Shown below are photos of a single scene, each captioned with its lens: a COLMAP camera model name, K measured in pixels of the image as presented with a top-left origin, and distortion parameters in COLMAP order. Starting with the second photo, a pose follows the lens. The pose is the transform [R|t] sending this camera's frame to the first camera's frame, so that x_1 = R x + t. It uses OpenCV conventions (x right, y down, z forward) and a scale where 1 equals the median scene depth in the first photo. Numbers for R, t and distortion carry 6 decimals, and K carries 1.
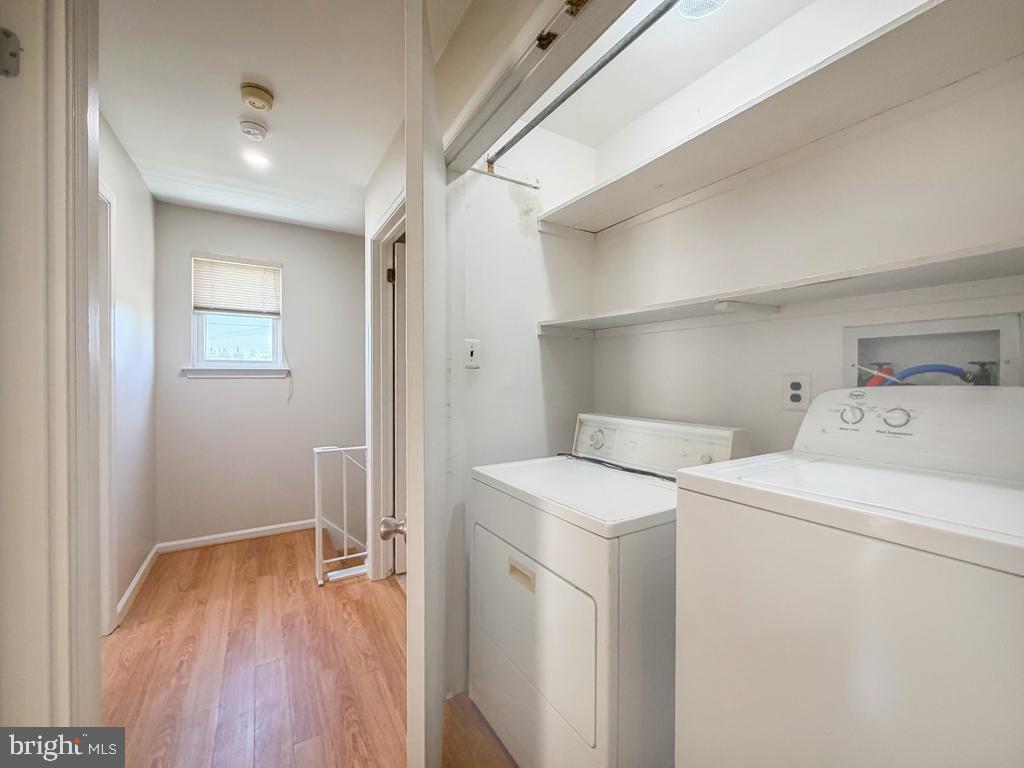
lens RADIAL K [[416.6, 0, 516.6], [0, 416.6, 382.7], [0, 0, 1]] dist [0.000740, 0.000054]
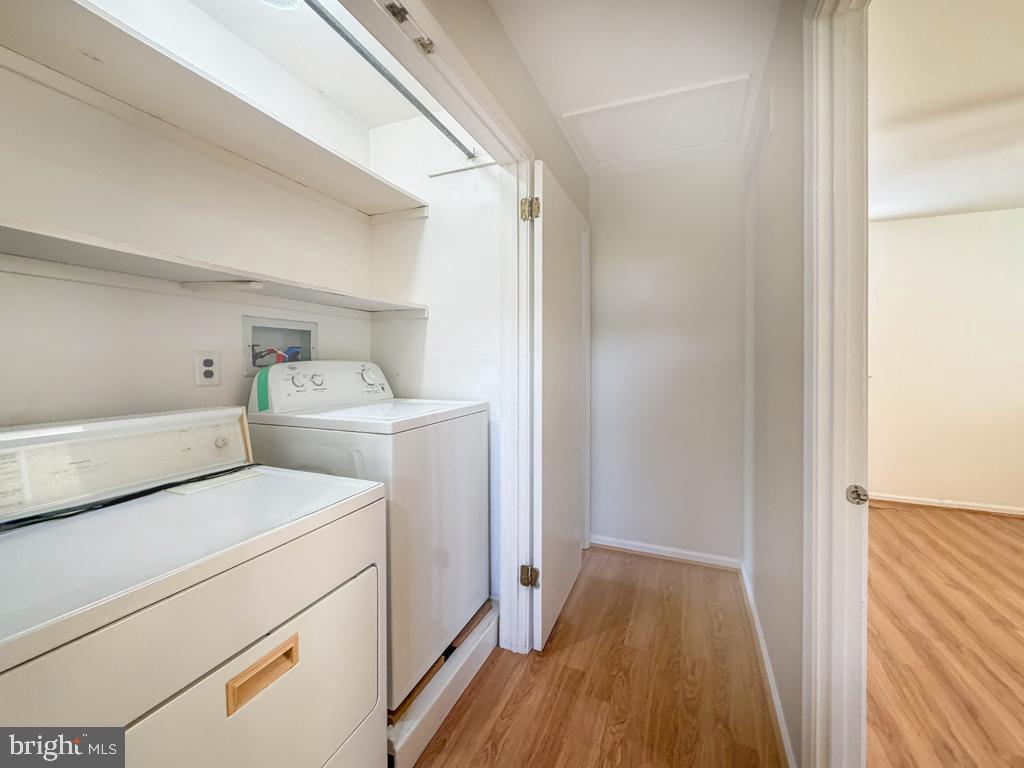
lens RADIAL K [[418.8, 0, 495.9], [0, 418.8, 363.3], [0, 0, 1]] dist [-0.000711, 0.000236]
pose [[-0.553675, -0.008876, 0.832686, -0.651061], [0.006637, 0.999864, 0.015071, -0.002270], [-0.832707, 0.013871, -0.553541, 0.998387]]
